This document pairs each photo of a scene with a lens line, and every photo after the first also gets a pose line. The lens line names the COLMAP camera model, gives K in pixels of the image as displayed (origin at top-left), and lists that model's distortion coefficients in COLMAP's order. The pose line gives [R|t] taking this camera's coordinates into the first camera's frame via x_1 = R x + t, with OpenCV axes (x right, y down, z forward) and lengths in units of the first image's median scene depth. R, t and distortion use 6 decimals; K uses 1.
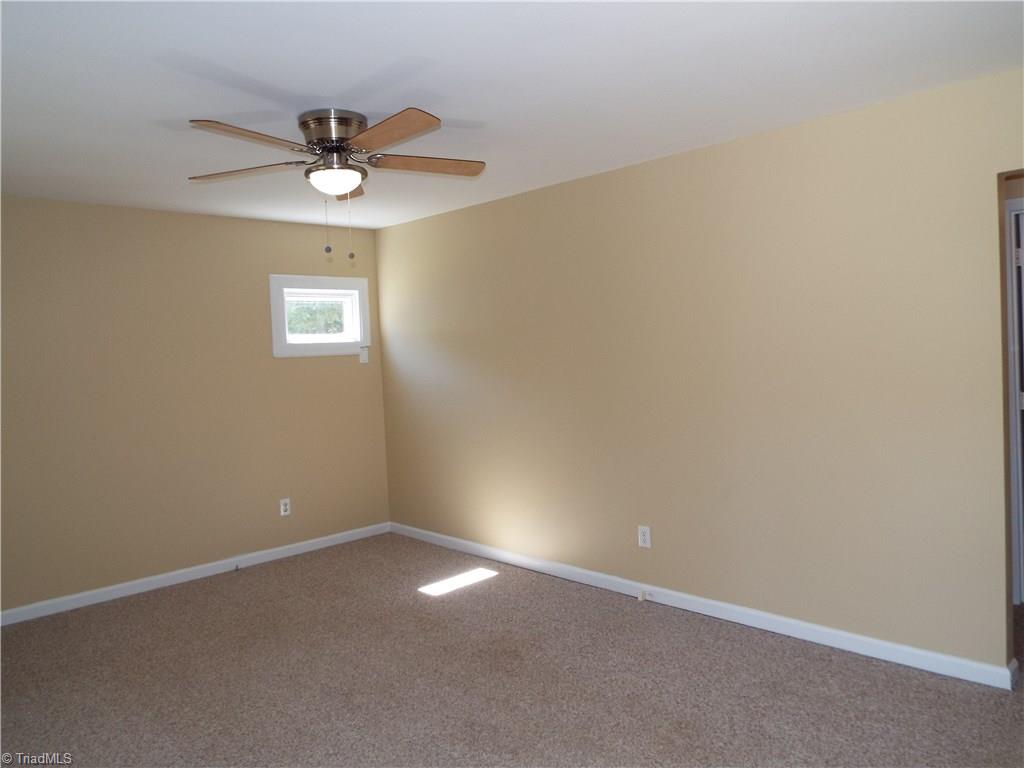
lens RADIAL K [[729.2, 0, 517.9], [0, 729.2, 388.7], [0, 0, 1]] dist [-0.049133, 0.000303]
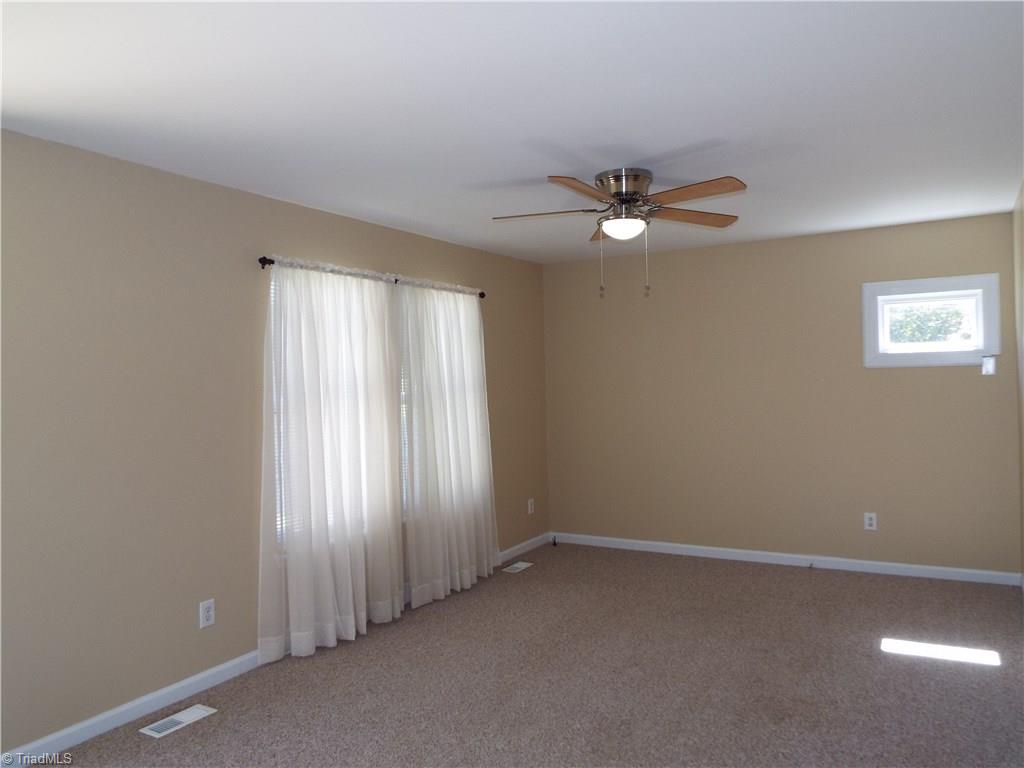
lens RADIAL K [[729.2, 0, 519.2], [0, 729.2, 382.9], [0, 0, 1]] dist [-0.049133, 0.000303]
pose [[0.238295, 0.043417, -0.970222, 0.508975], [-0.032254, 0.998803, 0.036774, -0.043931], [0.970657, 0.022530, 0.239410, 0.313697]]
